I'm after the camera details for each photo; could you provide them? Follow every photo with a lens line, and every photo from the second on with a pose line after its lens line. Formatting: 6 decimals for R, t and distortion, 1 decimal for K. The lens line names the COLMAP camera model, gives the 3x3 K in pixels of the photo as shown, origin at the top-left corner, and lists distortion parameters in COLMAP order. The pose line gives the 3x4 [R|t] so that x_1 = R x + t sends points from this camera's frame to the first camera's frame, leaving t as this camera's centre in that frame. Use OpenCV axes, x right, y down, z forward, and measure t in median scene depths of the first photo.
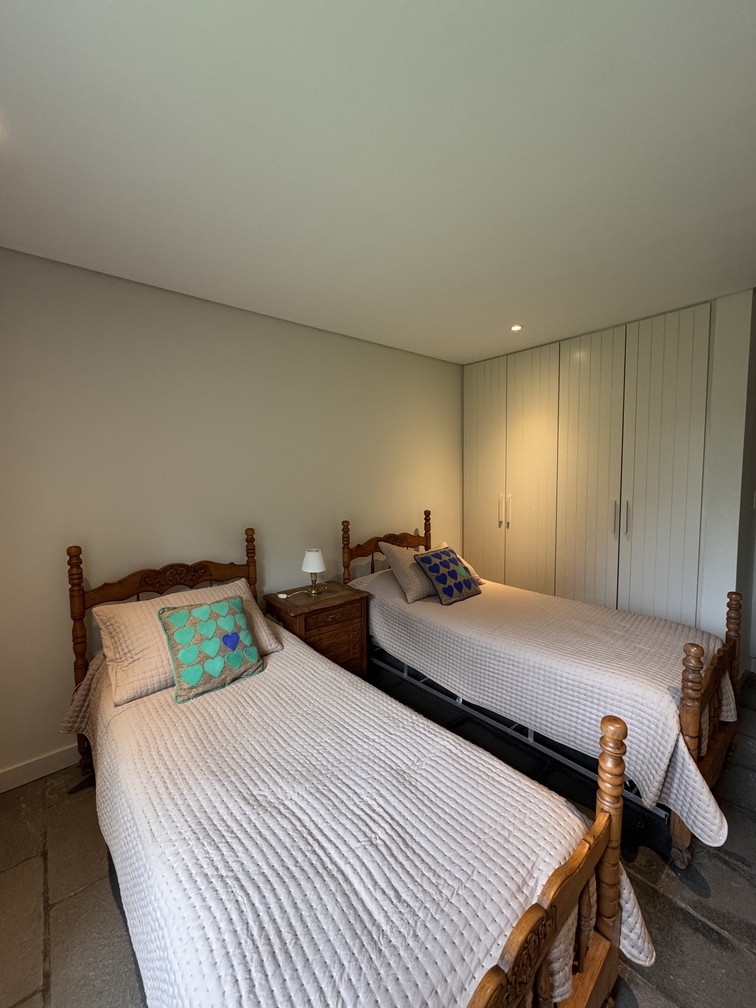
lens RADIAL K [[401.4, 0, 369.8], [0, 401.4, 500.1], [0, 0, 1]] dist [-0.001548, -0.000021]
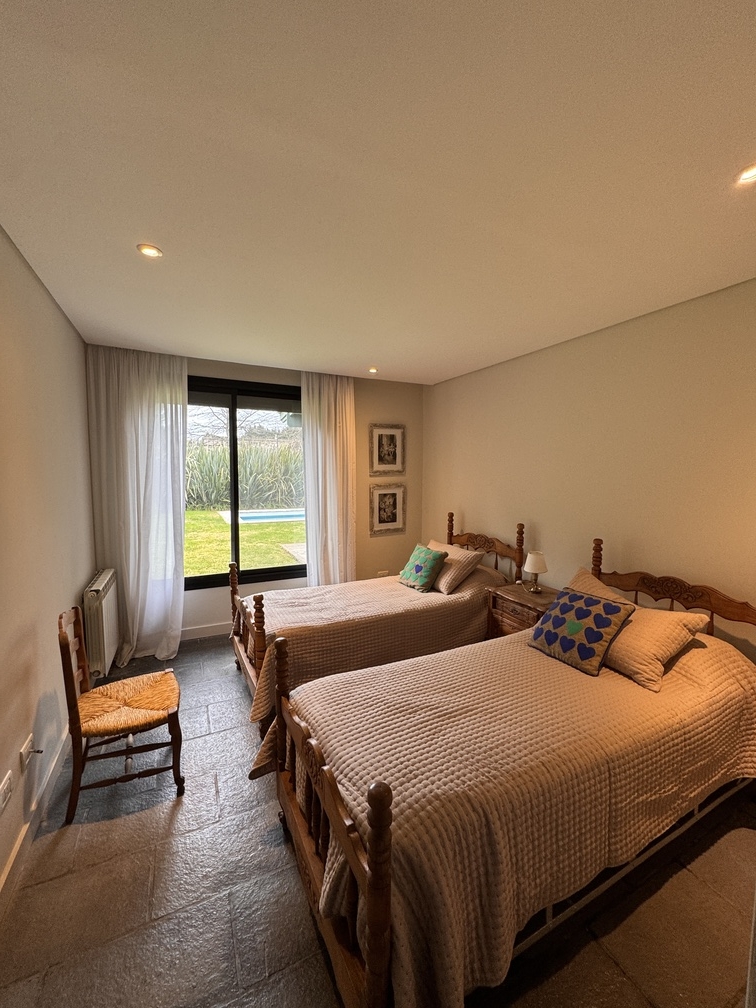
lens RADIAL K [[401.4, 0, 372.5], [0, 401.4, 501.9], [0, 0, 1]] dist [-0.001548, -0.000021]
pose [[-0.243169, 0.068574, -0.967557, 1.074748], [-0.095940, 0.990906, 0.094341, -0.074317], [0.965228, 0.115768, -0.234379, 0.877913]]
